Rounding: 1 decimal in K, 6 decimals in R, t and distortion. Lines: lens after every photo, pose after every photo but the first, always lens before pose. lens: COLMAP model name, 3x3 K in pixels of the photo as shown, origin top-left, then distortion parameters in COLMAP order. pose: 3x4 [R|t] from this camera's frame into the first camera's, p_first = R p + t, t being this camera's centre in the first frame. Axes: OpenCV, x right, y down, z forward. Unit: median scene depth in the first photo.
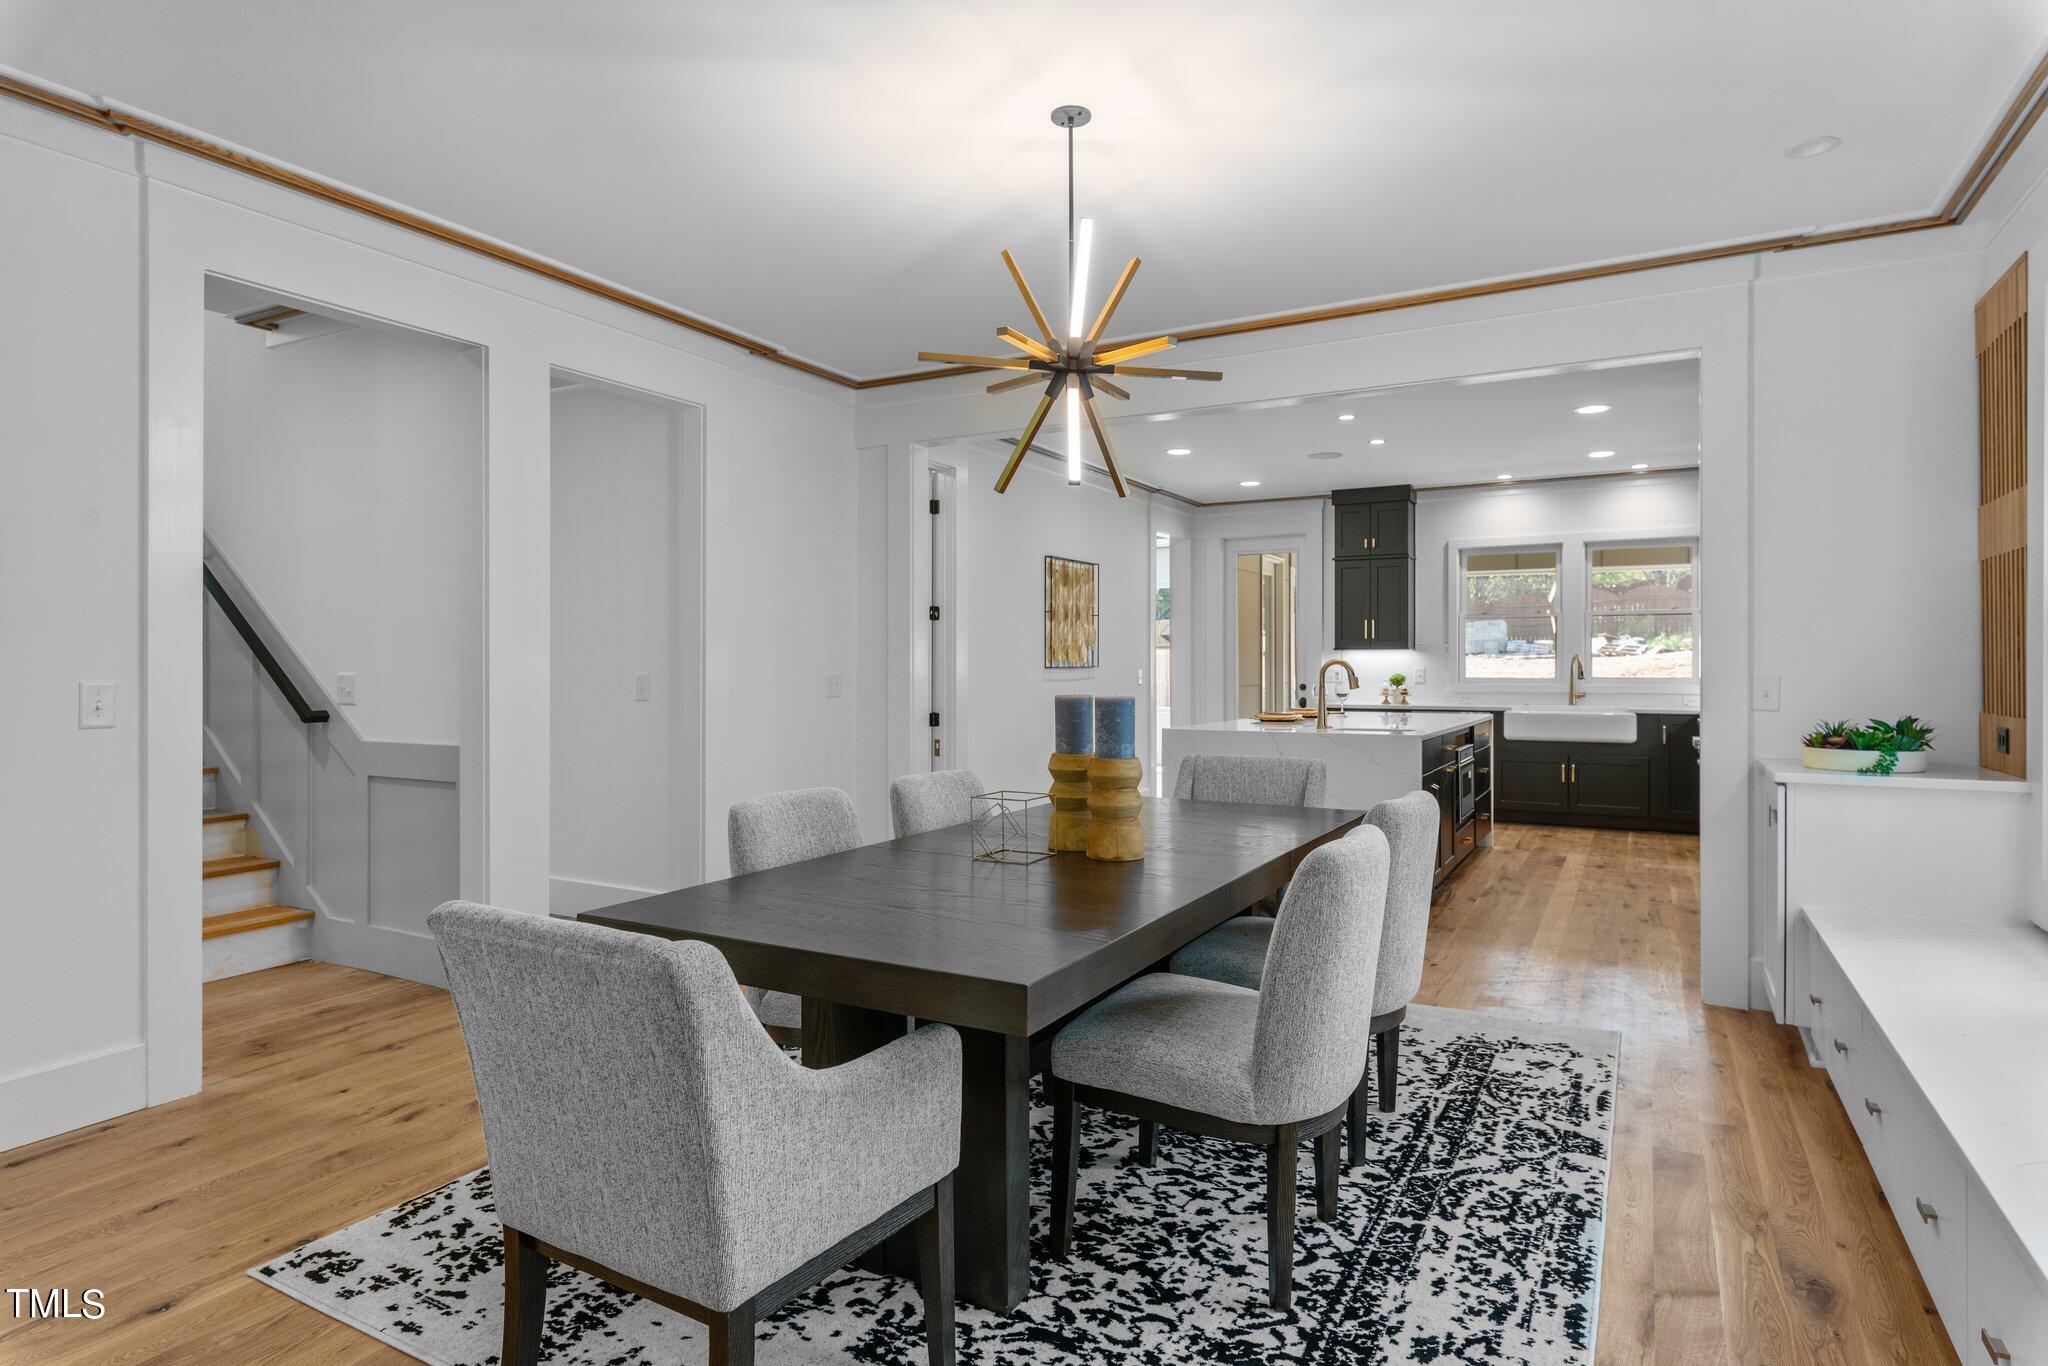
lens RADIAL K [[1116.4, 0, 1023.1], [0, 1116.4, 662.2], [0, 0, 1]] dist [0.001037, 0.000314]
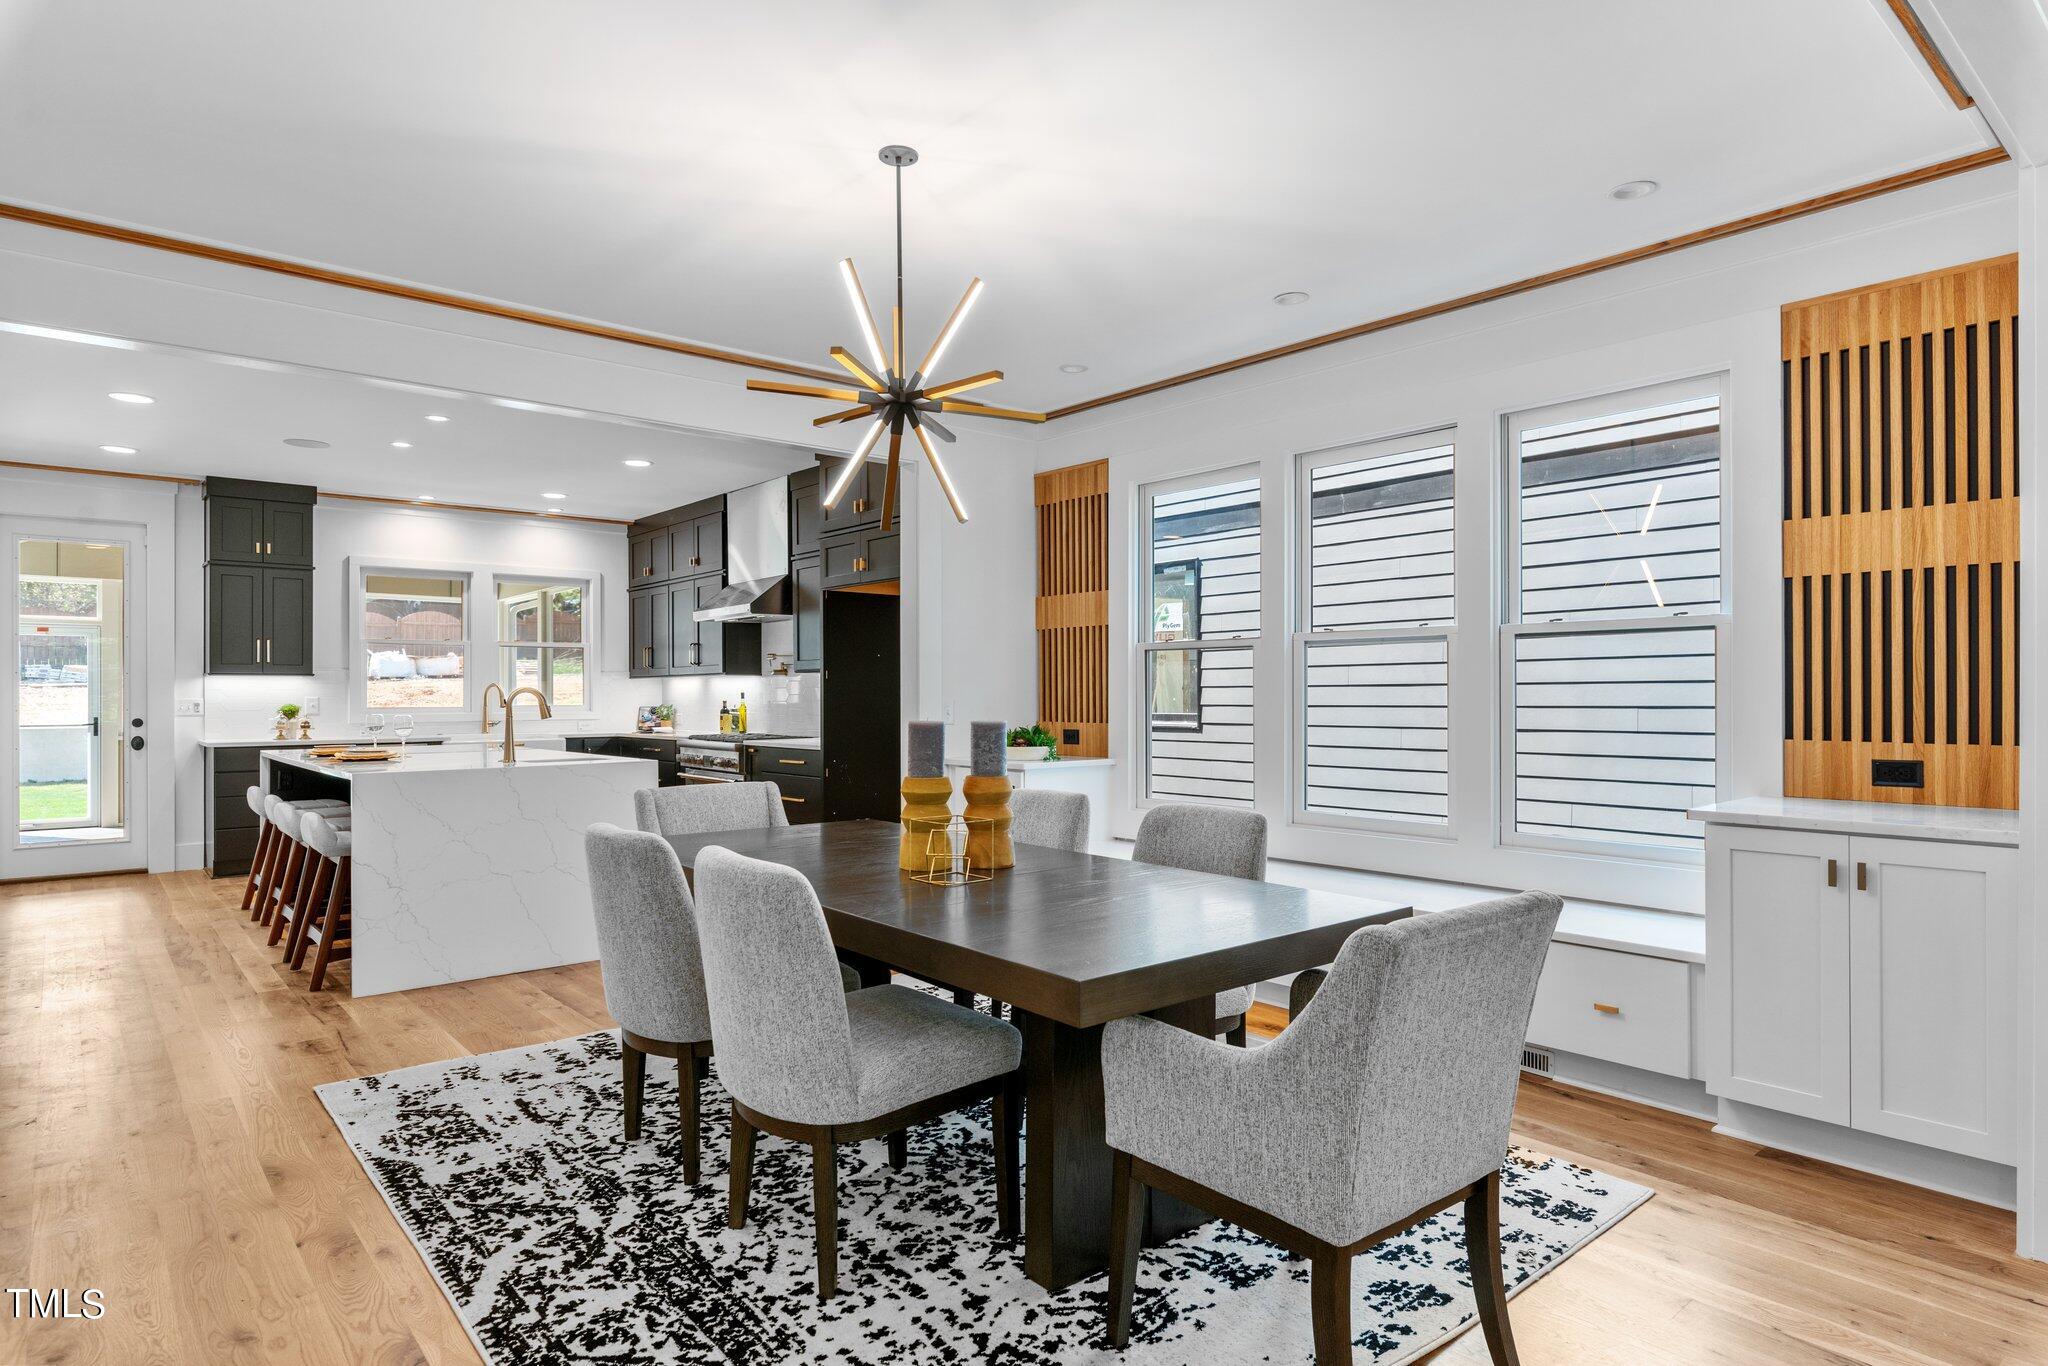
lens RADIAL K [[1132.7, 0, 1024.0], [0, 1132.7, 683.0], [0, 0, 1]] dist [-0.000335, -0.000259]
pose [[0.352291, 0.008780, 0.935849, -0.283004], [-0.001579, 0.999960, -0.008787, 0.001039], [-0.935889, 0.001618, 0.352291, 0.169168]]
